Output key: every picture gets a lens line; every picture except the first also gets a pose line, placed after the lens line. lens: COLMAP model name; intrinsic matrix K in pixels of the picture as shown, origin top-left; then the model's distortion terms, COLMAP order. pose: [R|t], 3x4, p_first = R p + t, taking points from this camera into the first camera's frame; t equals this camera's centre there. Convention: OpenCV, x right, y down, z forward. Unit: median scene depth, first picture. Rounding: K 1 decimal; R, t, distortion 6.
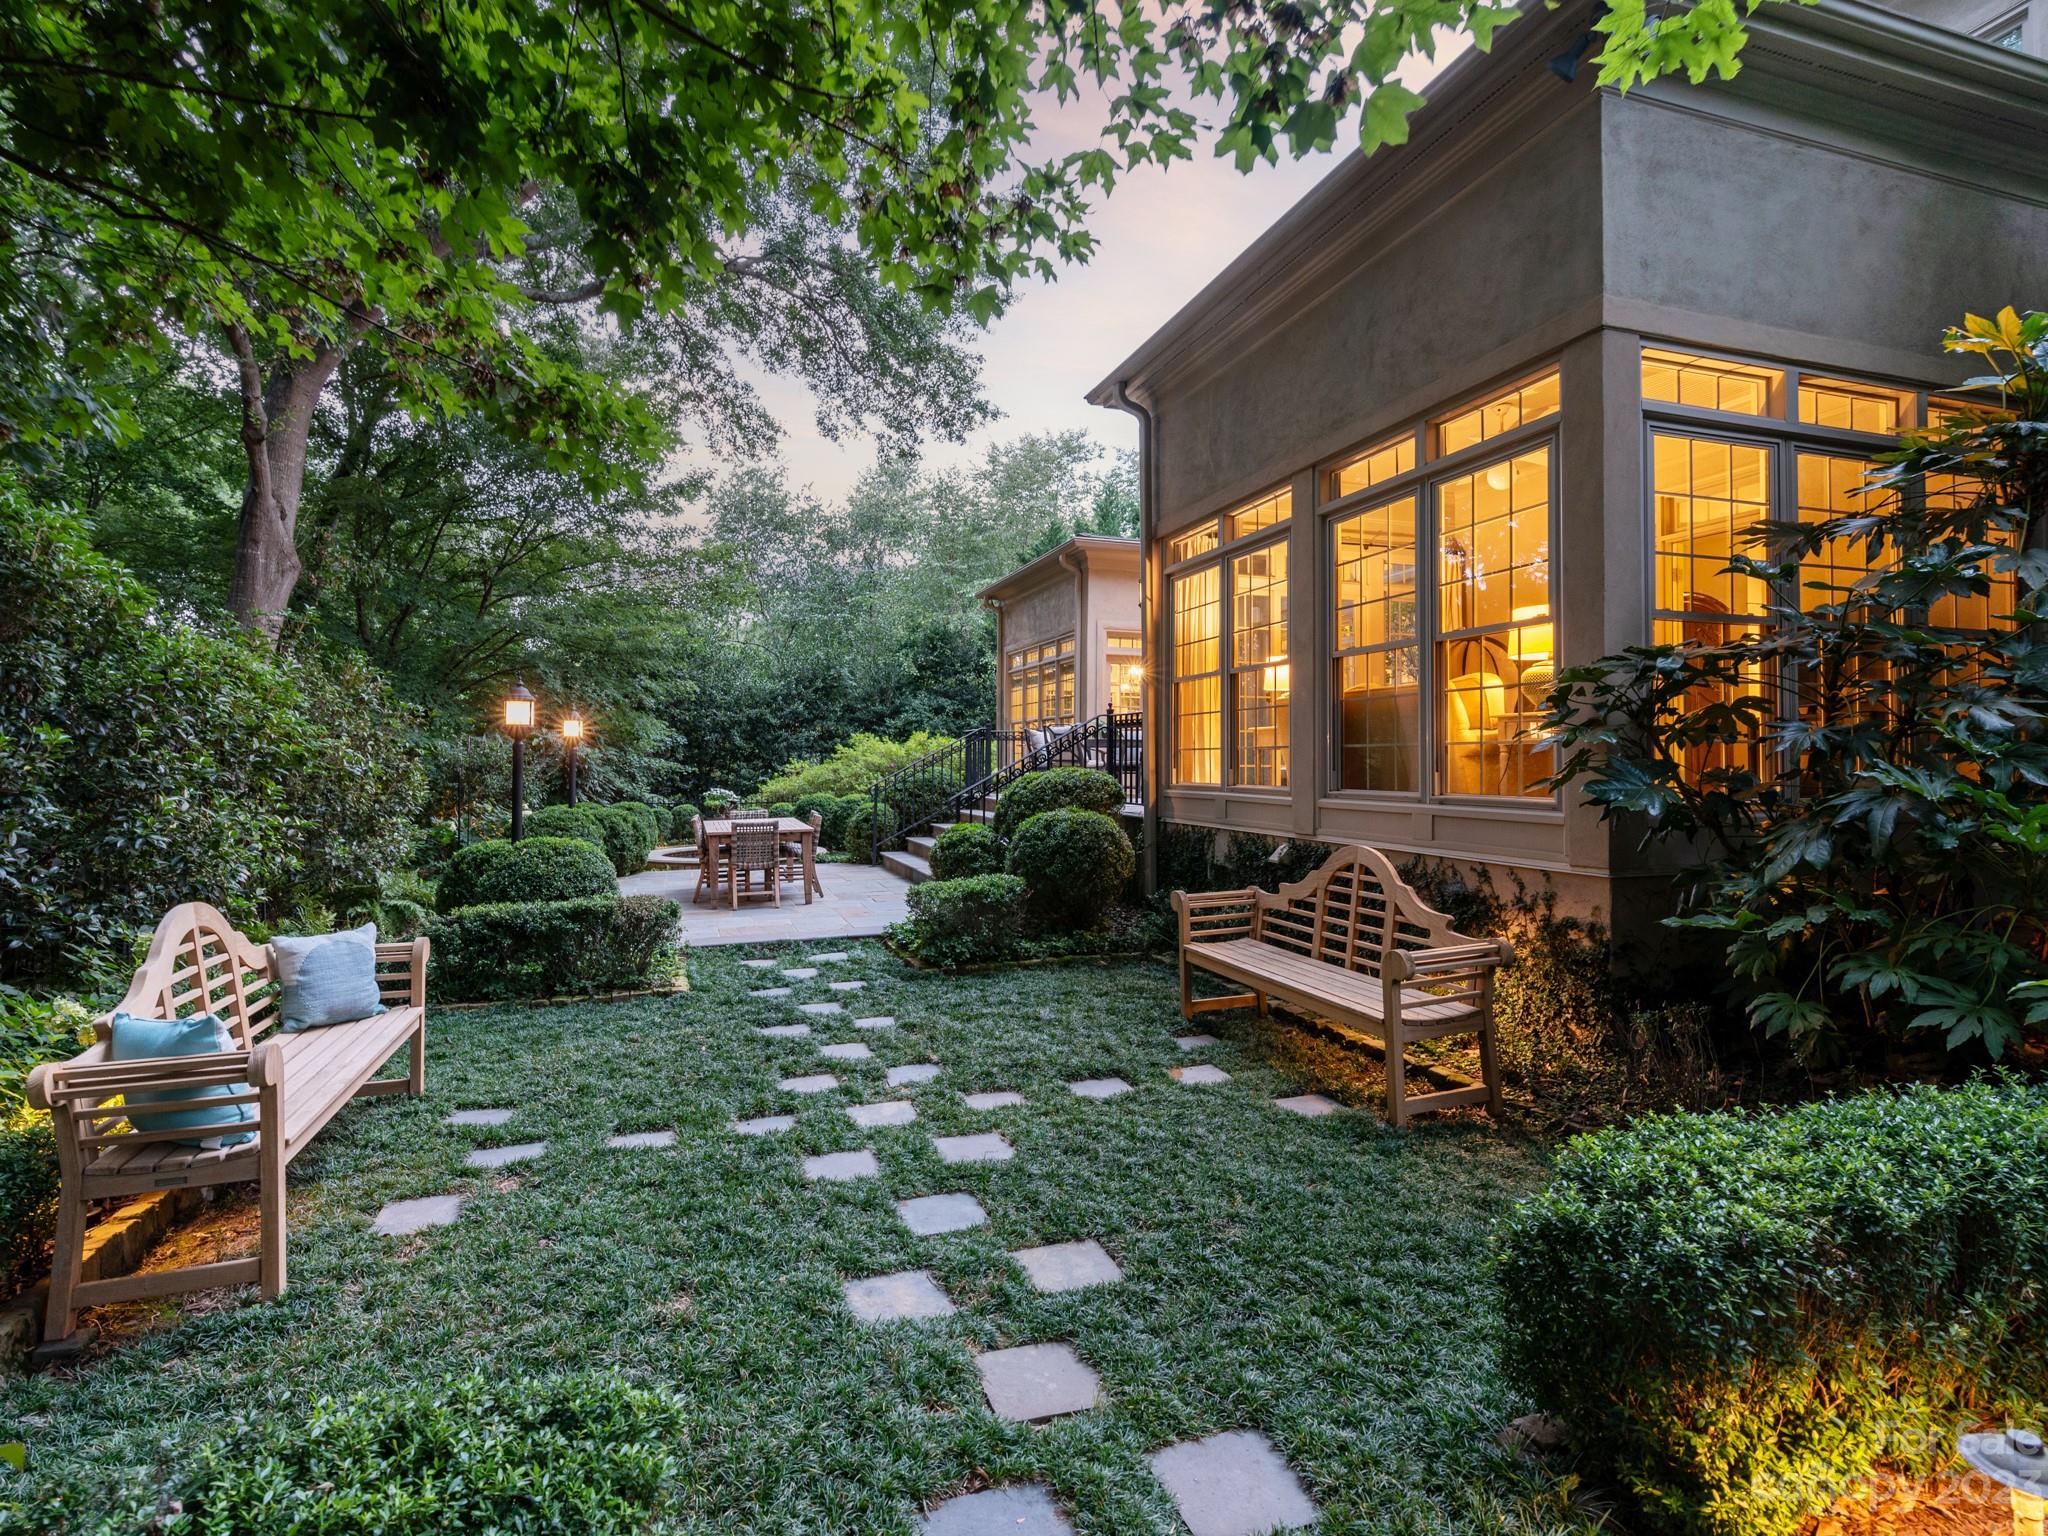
lens RADIAL K [[1014.6, 0, 1064.8], [0, 1014.6, 755.5], [0, 0, 1]] dist [0.000731, -0.000112]
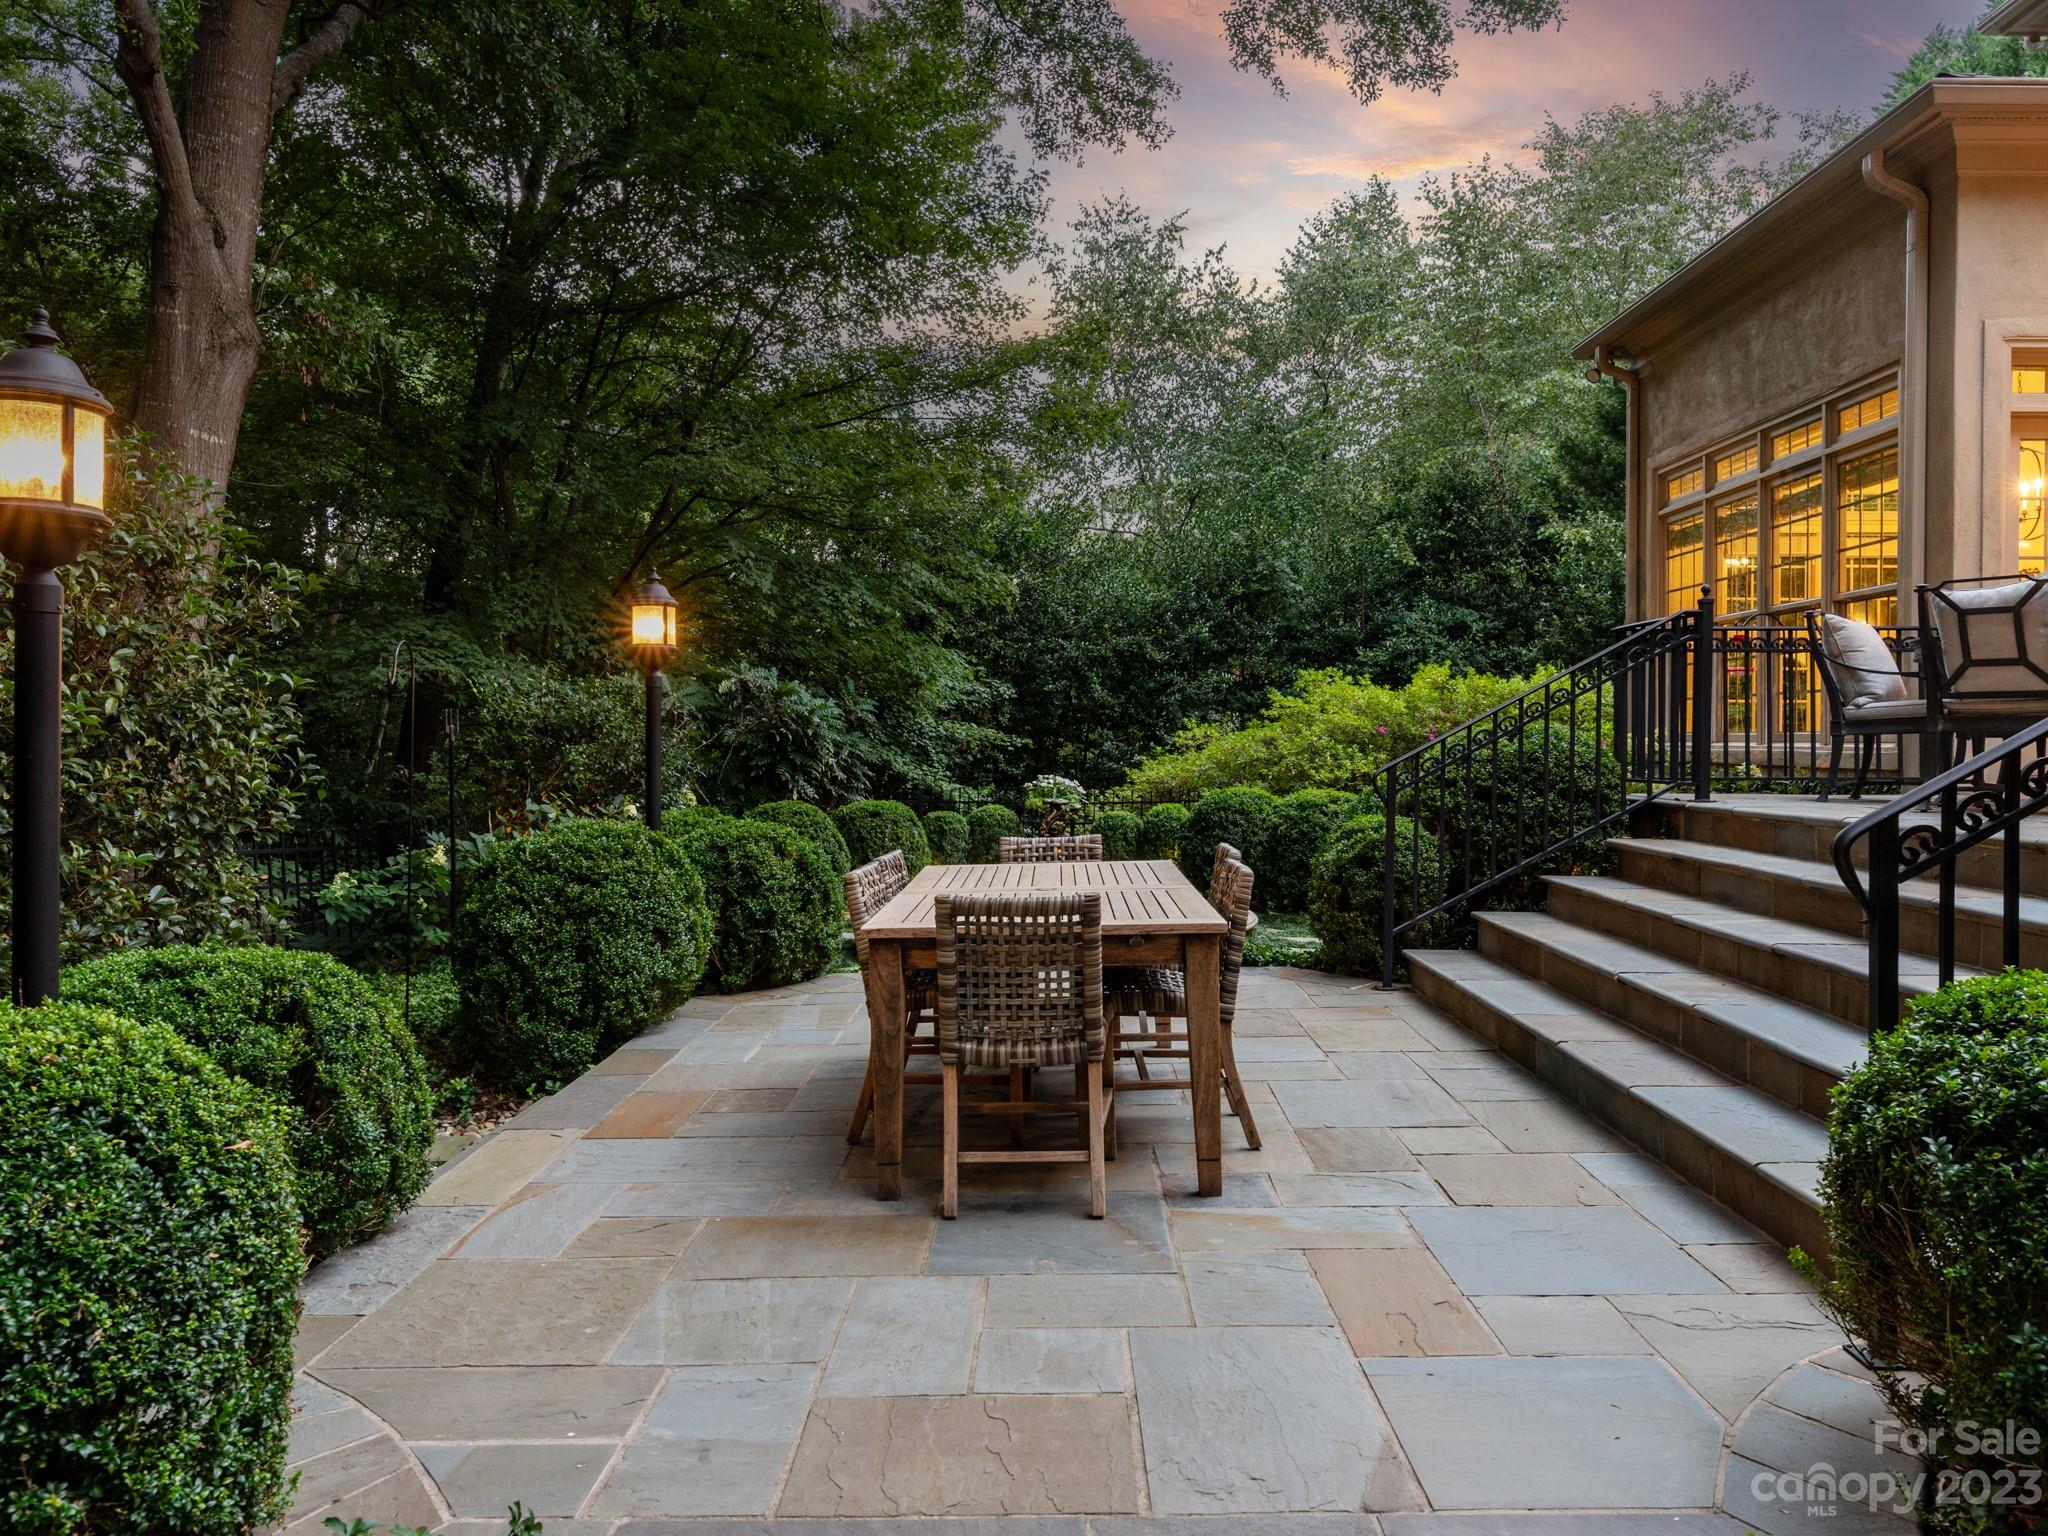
lens RADIAL K [[1483.5, 0, 1030.3], [0, 1483.5, 765.8], [0, 0, 1]] dist [-0.066443, -0.000499]
pose [[0.930391, 0.004485, -0.366540, -0.061247], [0.004930, 0.999682, 0.024745, 0.007709], [0.366534, -0.024830, 0.930073, 0.248273]]
